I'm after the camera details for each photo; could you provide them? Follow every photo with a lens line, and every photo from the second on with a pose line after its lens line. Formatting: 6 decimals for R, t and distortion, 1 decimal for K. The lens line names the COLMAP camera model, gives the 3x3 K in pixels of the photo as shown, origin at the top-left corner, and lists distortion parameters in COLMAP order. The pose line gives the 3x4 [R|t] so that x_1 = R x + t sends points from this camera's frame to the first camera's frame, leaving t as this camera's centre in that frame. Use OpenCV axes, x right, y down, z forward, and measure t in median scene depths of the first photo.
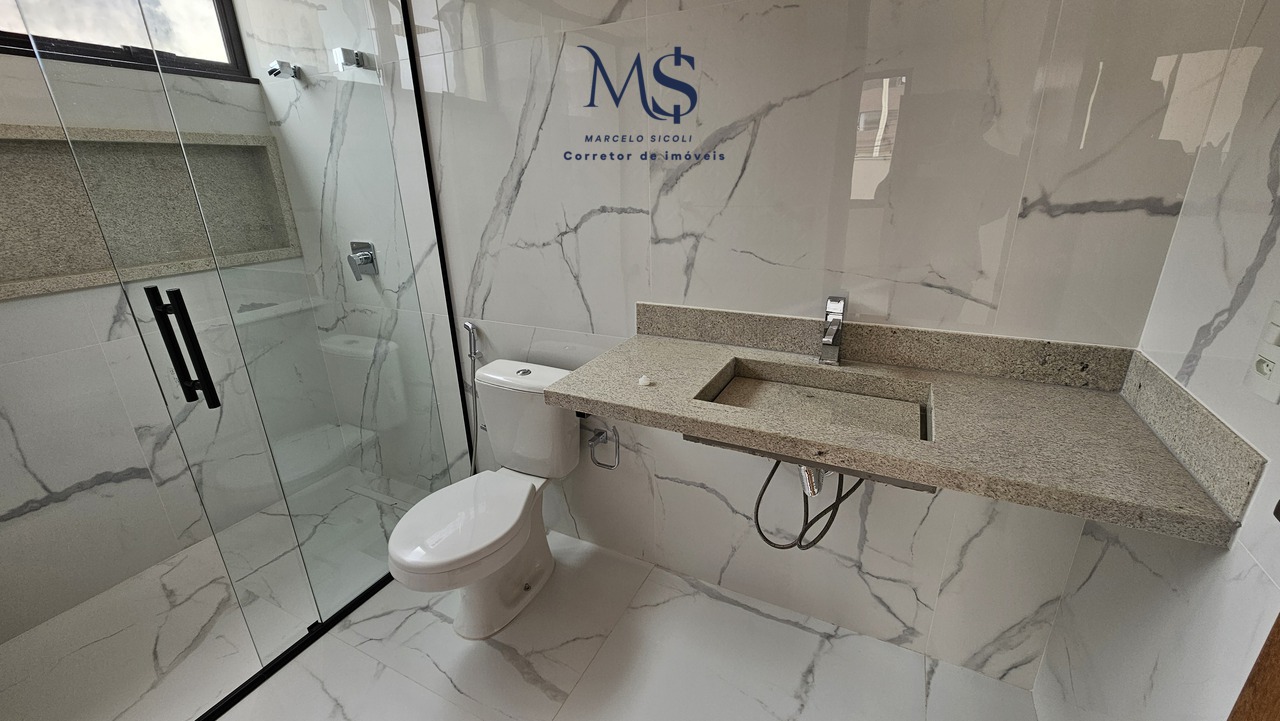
lens RADIAL K [[525.9, 0, 638.5], [0, 525.9, 362.4], [0, 0, 1]] dist [0.001660, 0.000651]
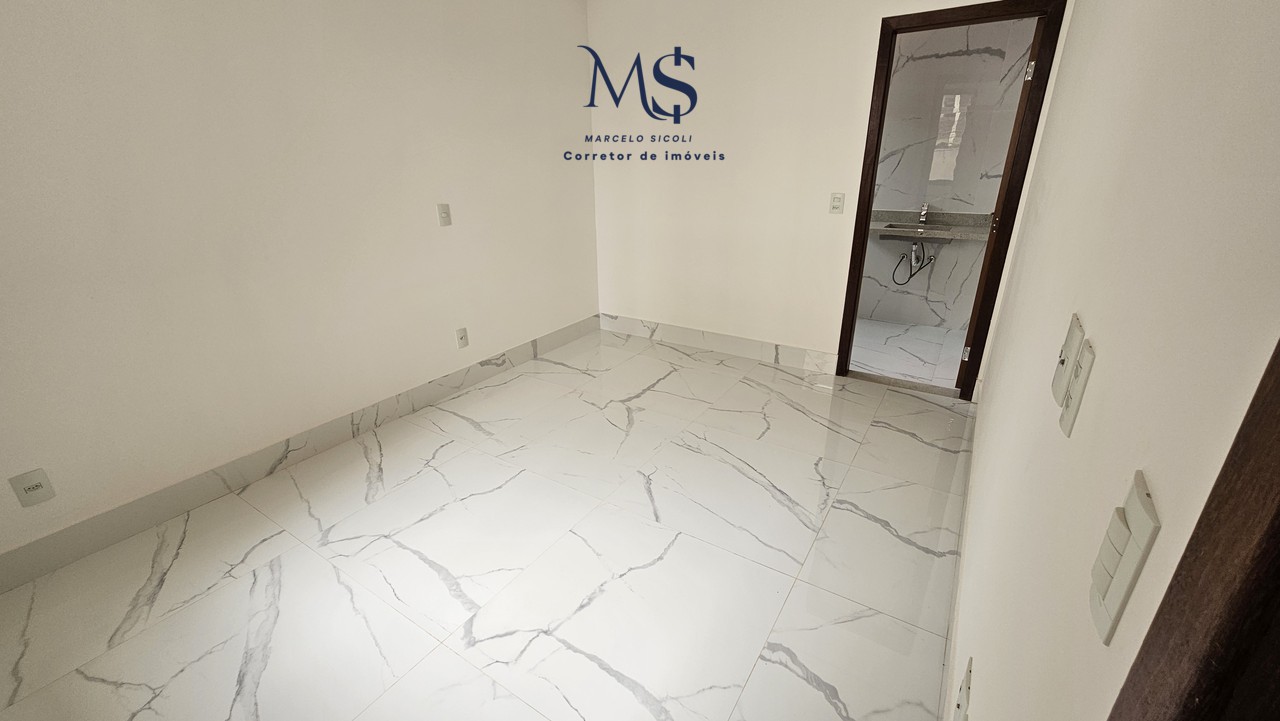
lens RADIAL K [[525.9, 0, 641.6], [0, 525.9, 363.3], [0, 0, 1]] dist [0.001660, 0.000651]
pose [[0.994796, 0.046792, -0.090505, -0.913133], [-0.043163, 0.998199, 0.041652, 0.708928], [0.092291, -0.037529, 0.995025, -2.161324]]
